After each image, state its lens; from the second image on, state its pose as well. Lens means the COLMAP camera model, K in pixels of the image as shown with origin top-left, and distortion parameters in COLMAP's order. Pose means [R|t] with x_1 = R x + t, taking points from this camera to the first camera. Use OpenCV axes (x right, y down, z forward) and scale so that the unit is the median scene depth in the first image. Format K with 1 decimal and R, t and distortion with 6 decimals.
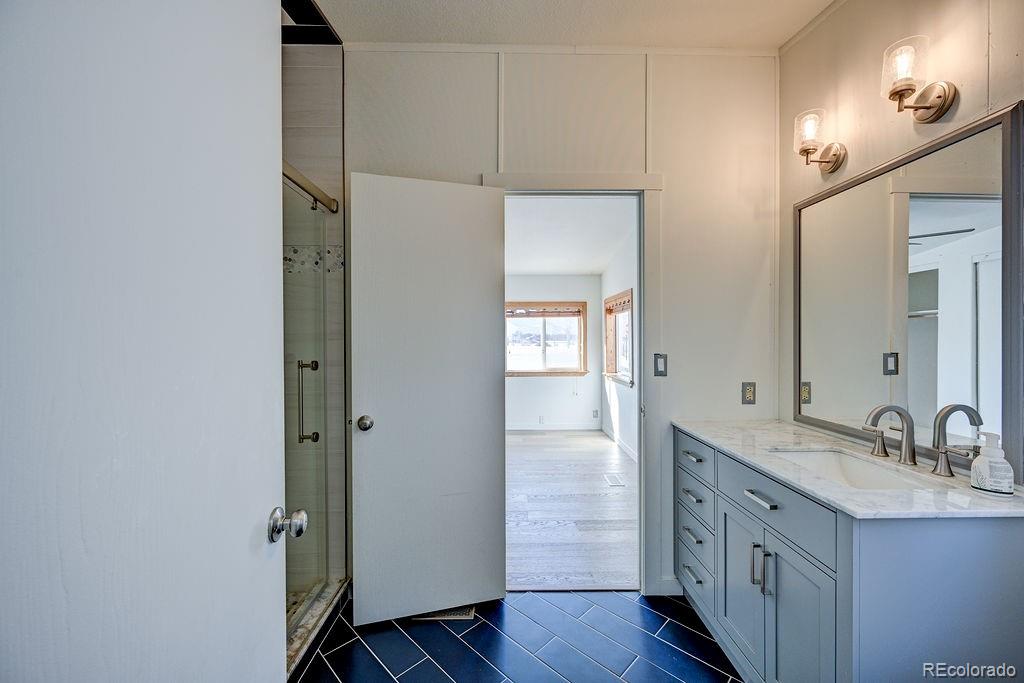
lens RADIAL K [[403.2, 0, 515.4], [0, 403.2, 342.9], [0, 0, 1]] dist [-0.001122, 0.000845]
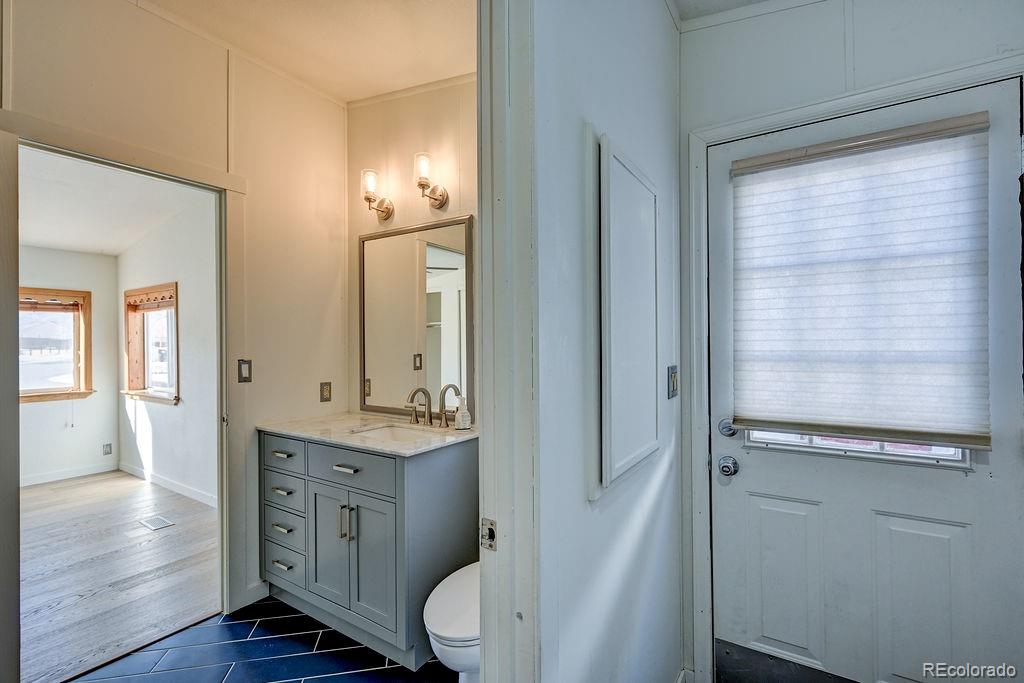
lens RADIAL K [[456.4, 0, 516.2], [0, 456.4, 343.0], [0, 0, 1]] dist [-0.001284, 0.000245]
pose [[0.564011, 0.000493, 0.825767, -0.187381], [0.009744, 0.999926, -0.007253, 0.001062], [-0.825709, 0.012137, 0.563965, -0.179104]]
